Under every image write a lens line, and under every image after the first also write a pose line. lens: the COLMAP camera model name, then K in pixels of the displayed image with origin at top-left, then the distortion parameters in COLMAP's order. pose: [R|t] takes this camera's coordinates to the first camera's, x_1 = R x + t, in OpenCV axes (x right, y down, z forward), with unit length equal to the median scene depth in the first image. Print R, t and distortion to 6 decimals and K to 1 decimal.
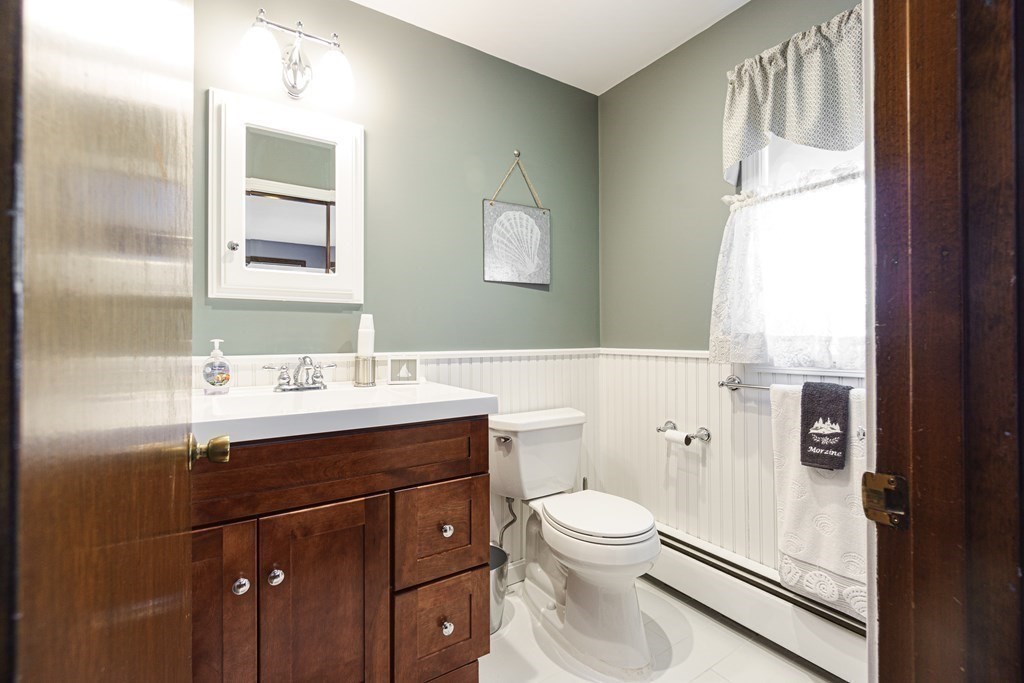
lens RADIAL K [[457.9, 0, 504.9], [0, 457.9, 334.4], [0, 0, 1]] dist [-0.005198, 0.000985]
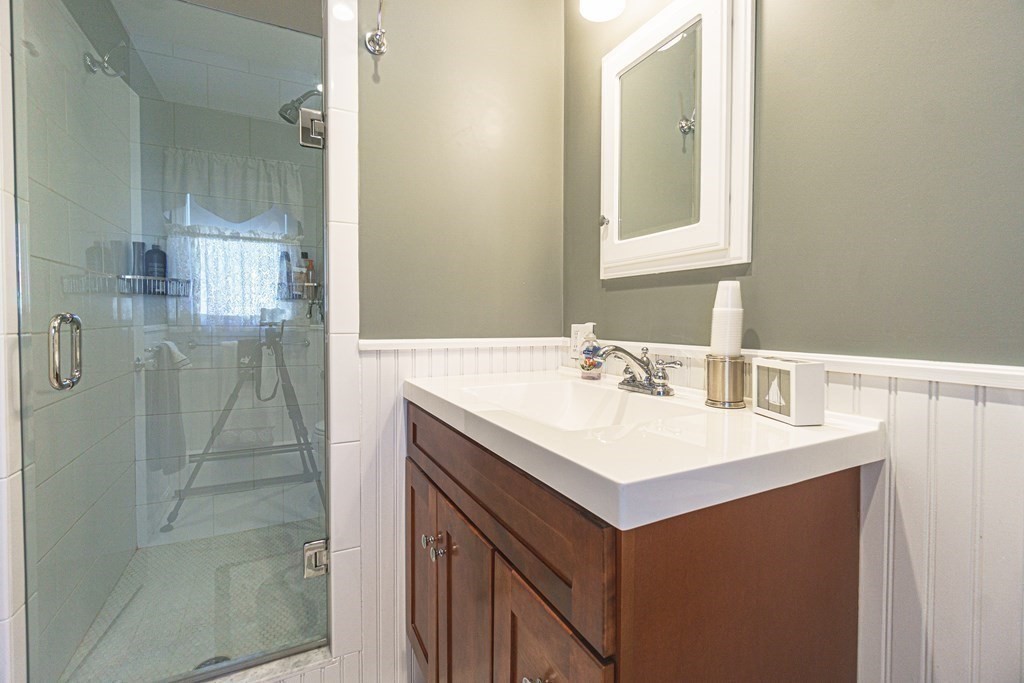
lens RADIAL K [[457.9, 0, 504.9], [0, 457.9, 334.4], [0, 0, 1]] dist [-0.005198, 0.000985]
pose [[-0.104053, 0.037344, -0.993870, 0.329757], [0.003614, 0.999302, 0.037170, -0.000076], [0.994565, 0.000276, -0.104115, 0.869665]]
